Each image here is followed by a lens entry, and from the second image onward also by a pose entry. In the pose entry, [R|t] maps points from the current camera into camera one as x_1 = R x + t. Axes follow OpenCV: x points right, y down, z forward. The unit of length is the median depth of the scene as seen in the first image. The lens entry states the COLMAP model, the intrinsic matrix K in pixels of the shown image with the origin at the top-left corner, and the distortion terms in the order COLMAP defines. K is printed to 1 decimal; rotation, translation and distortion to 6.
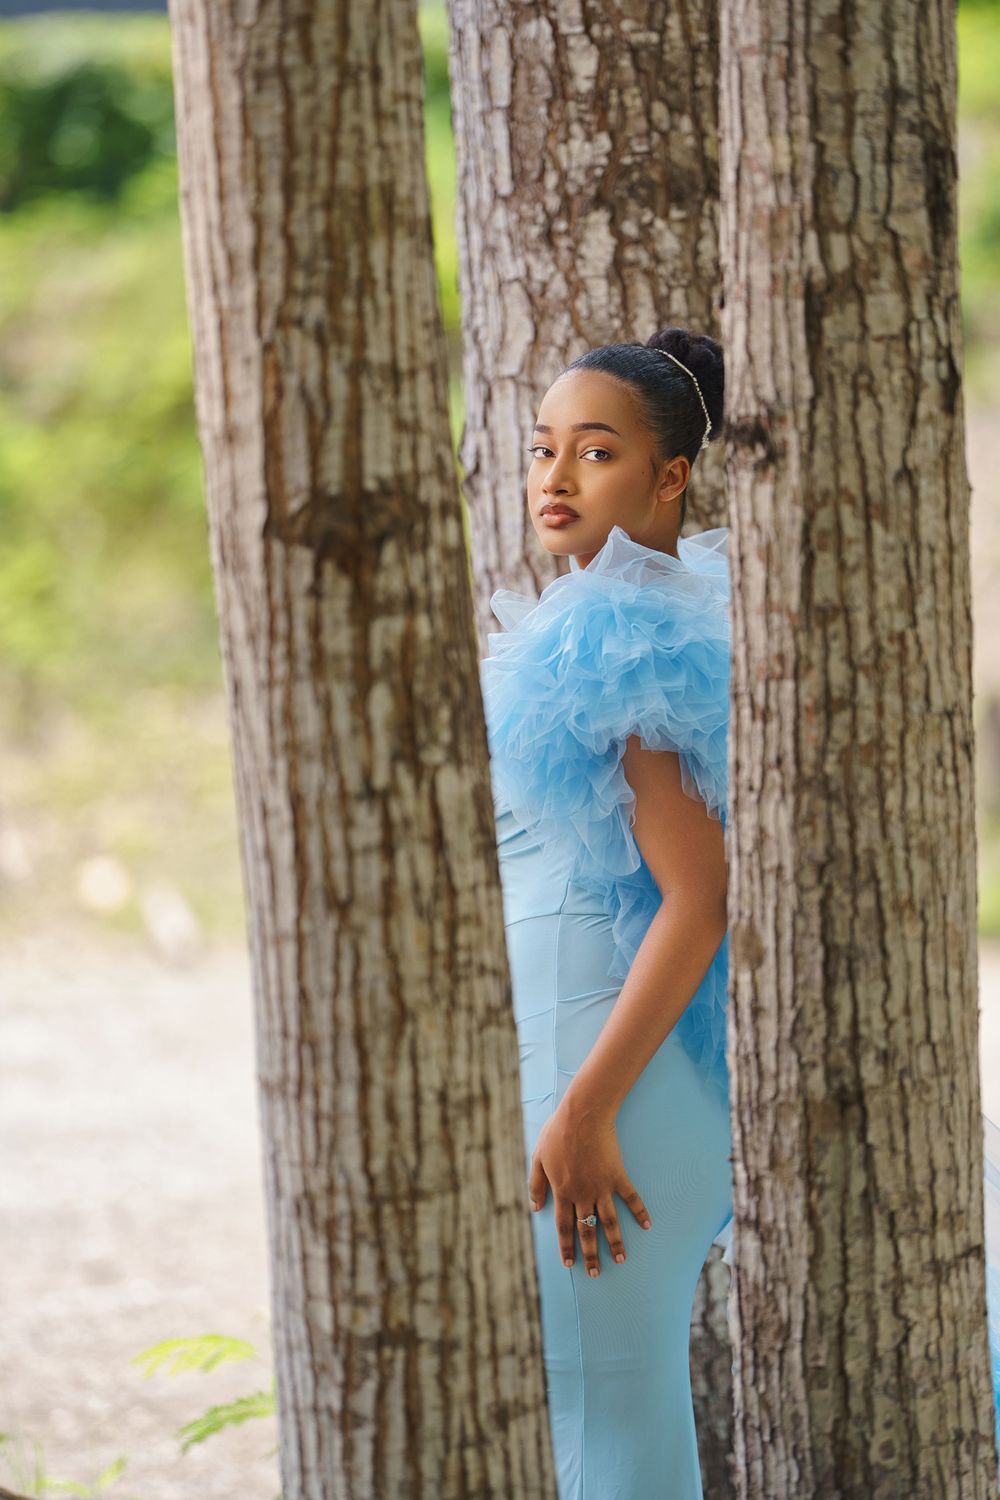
lens RADIAL K [[5958.7, 0, 421.0], [0, 5958.7, 750.1], [0, 0, 1]] dist [0.102053, -1.494326]
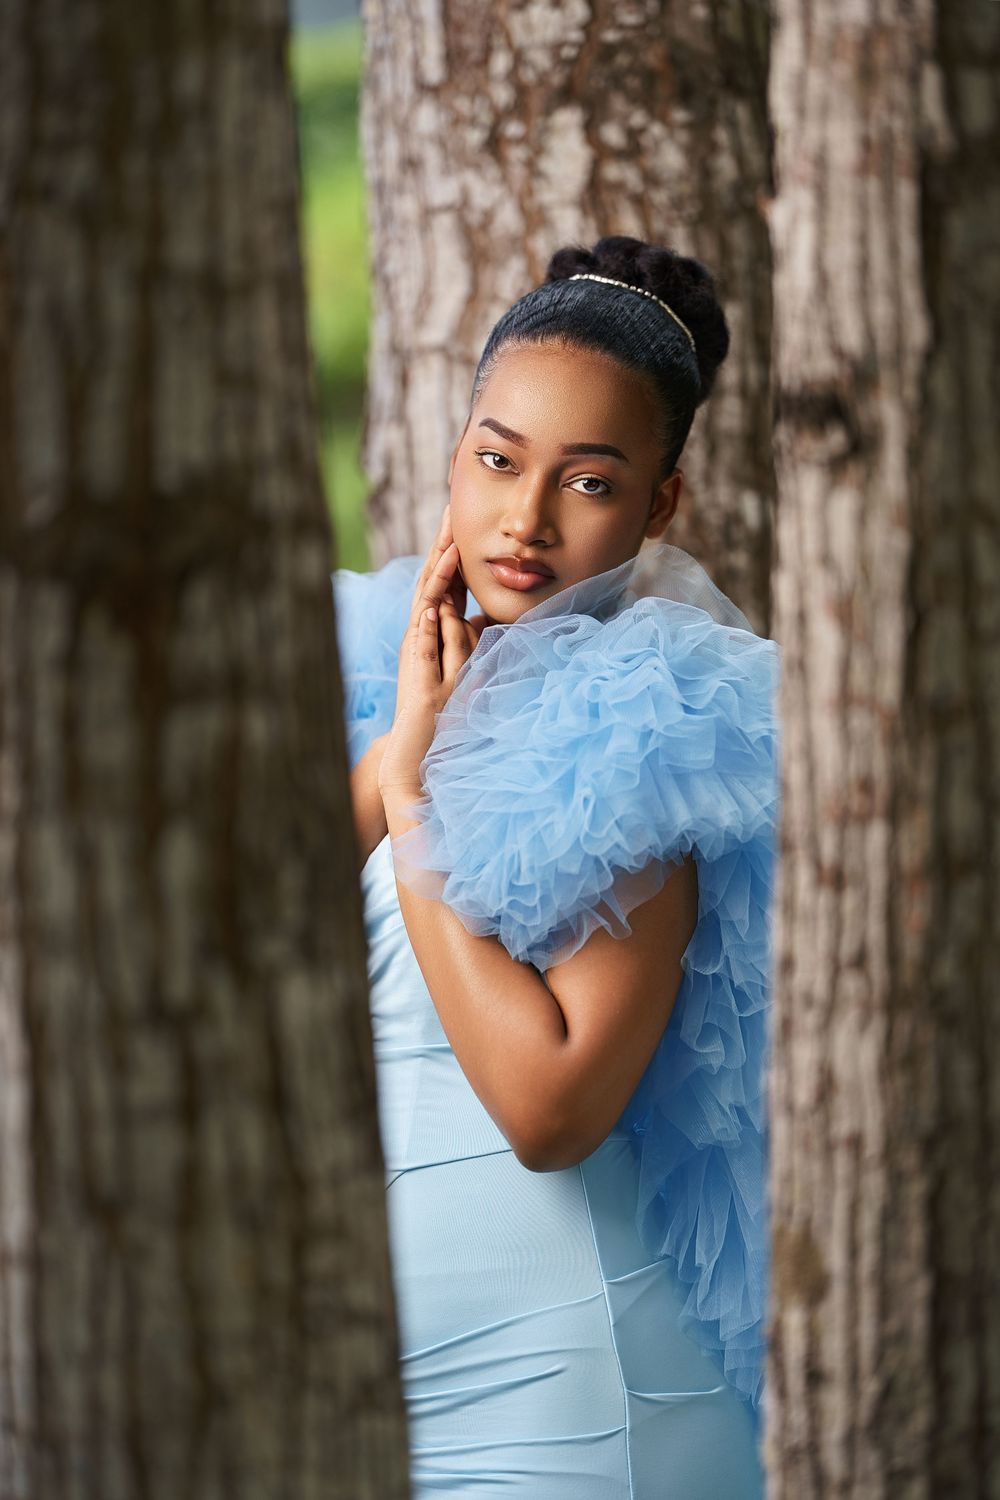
lens RADIAL K [[5782.4, 0, 466.1], [0, 5782.4, 754.2], [0, 0, 1]] dist [0.154931, -2.403157]
pose [[0.999742, 0.017018, 0.015061, 0.011790], [-0.016922, 0.999836, -0.006447, -0.014295], [-0.015168, 0.006190, 0.999866, 0.424802]]
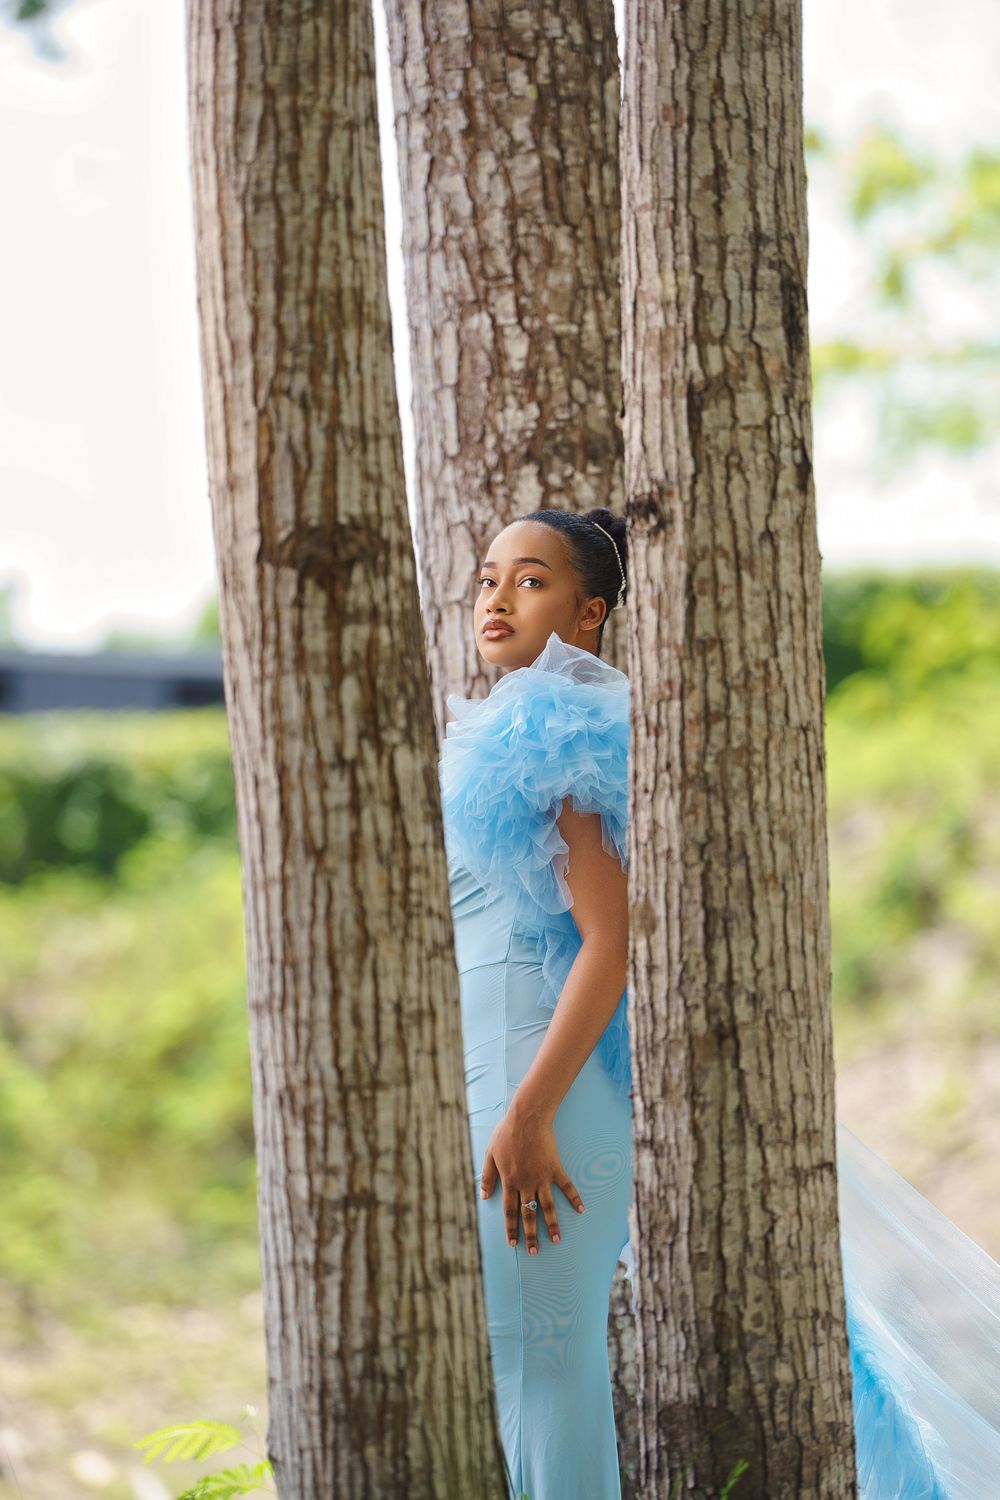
lens RADIAL K [[5458.9, 0, 448.6], [0, 5458.9, 748.4], [0, 0, 1]] dist [0.036083, 0.658456]
pose [[0.999921, 0.004876, 0.011562, 0.000754], [-0.003253, 0.990643, -0.136437, 0.155366], [-0.012119, 0.136388, 0.990581, -0.133981]]
